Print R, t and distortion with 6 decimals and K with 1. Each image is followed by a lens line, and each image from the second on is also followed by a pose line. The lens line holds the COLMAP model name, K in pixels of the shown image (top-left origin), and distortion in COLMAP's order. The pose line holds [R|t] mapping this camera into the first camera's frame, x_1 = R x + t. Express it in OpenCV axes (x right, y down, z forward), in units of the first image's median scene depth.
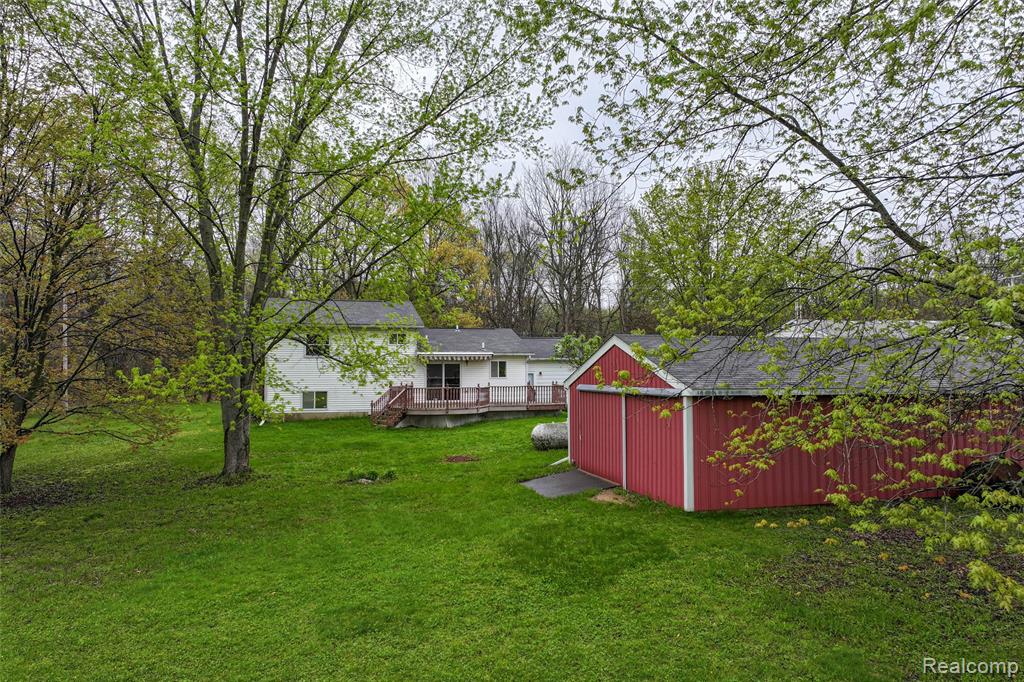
lens RADIAL K [[718.1, 0, 512.0], [0, 718.1, 341.0], [0, 0, 1]] dist [0.007309, 0.007507]
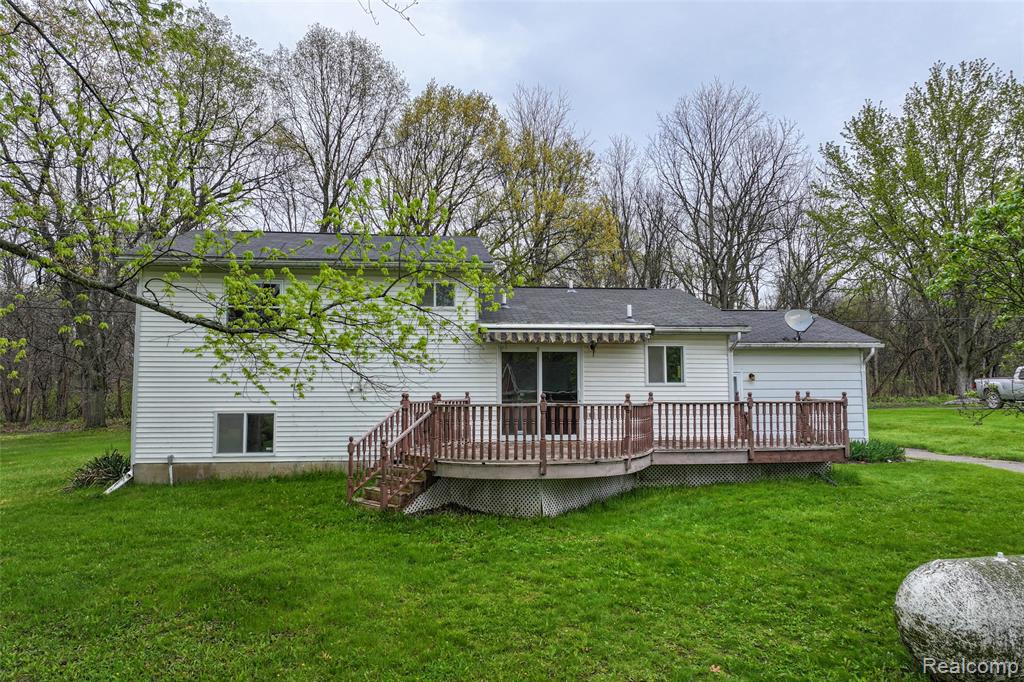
lens RADIAL K [[718.1, 0, 512.0], [0, 718.1, 341.0], [0, 0, 1]] dist [0.007309, 0.007507]
pose [[0.986627, -0.012935, -0.162482, -0.042681], [0.007521, 0.999397, -0.033890, 0.042024], [0.162823, 0.032215, 0.986129, 0.593891]]
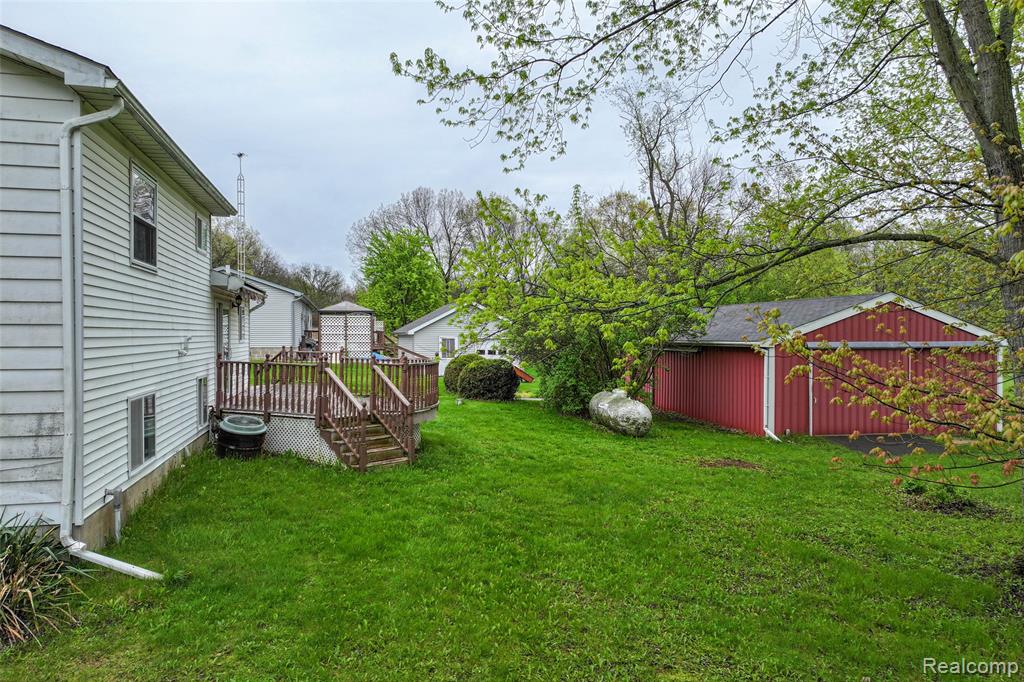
lens RADIAL K [[718.1, 0, 512.0], [0, 718.1, 341.0], [0, 0, 1]] dist [0.007309, 0.007507]
pose [[0.054832, -0.008265, 0.998461, -0.525387], [-0.040306, 0.999132, 0.010484, 0.041185], [-0.997682, -0.040819, 0.054451, 0.842604]]
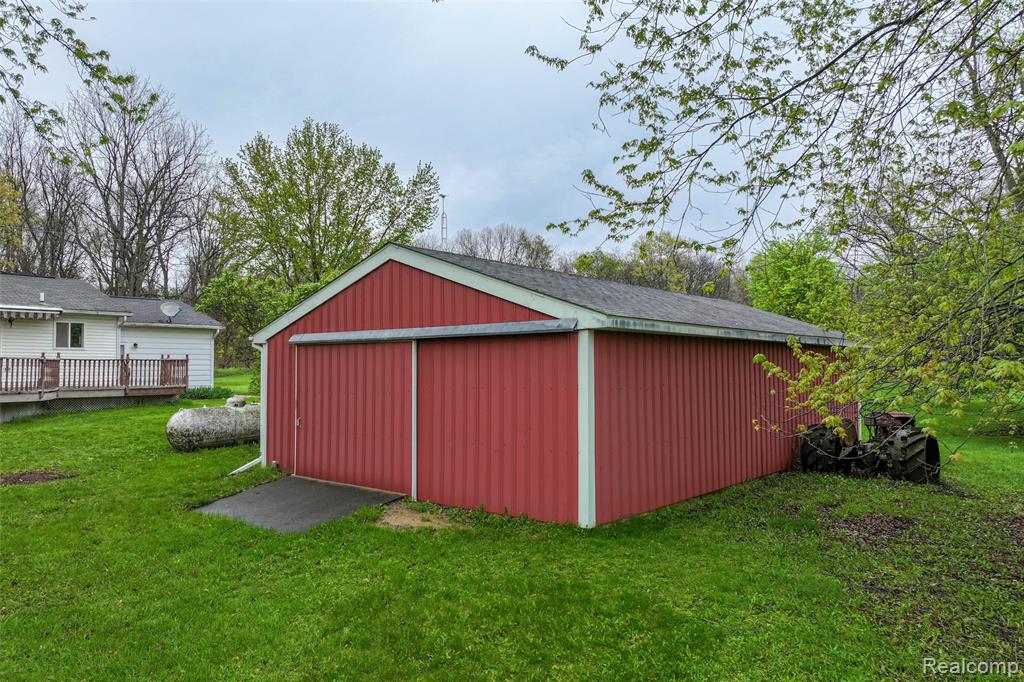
lens RADIAL K [[718.1, 0, 512.0], [0, 718.1, 341.0], [0, 0, 1]] dist [0.007309, 0.007507]
pose [[0.823625, 0.022073, 0.566705, -0.062738], [-0.023079, 0.999719, -0.005396, 0.041717], [-0.566664, -0.008635, 0.823903, 0.257388]]
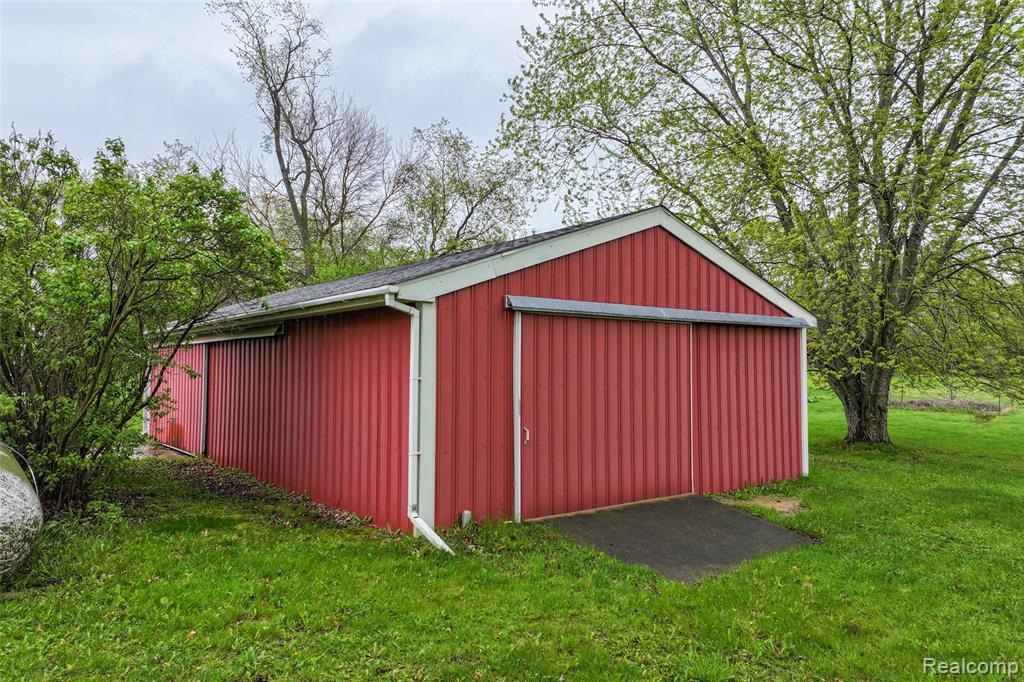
lens RADIAL K [[718.1, 0, 512.0], [0, 718.1, 341.0], [0, 0, 1]] dist [0.007309, 0.007507]
pose [[-0.387705, 0.036072, 0.921077, -0.157921], [-0.038249, 0.997744, -0.055175, 0.066993], [-0.920990, -0.056622, -0.385450, 0.728838]]
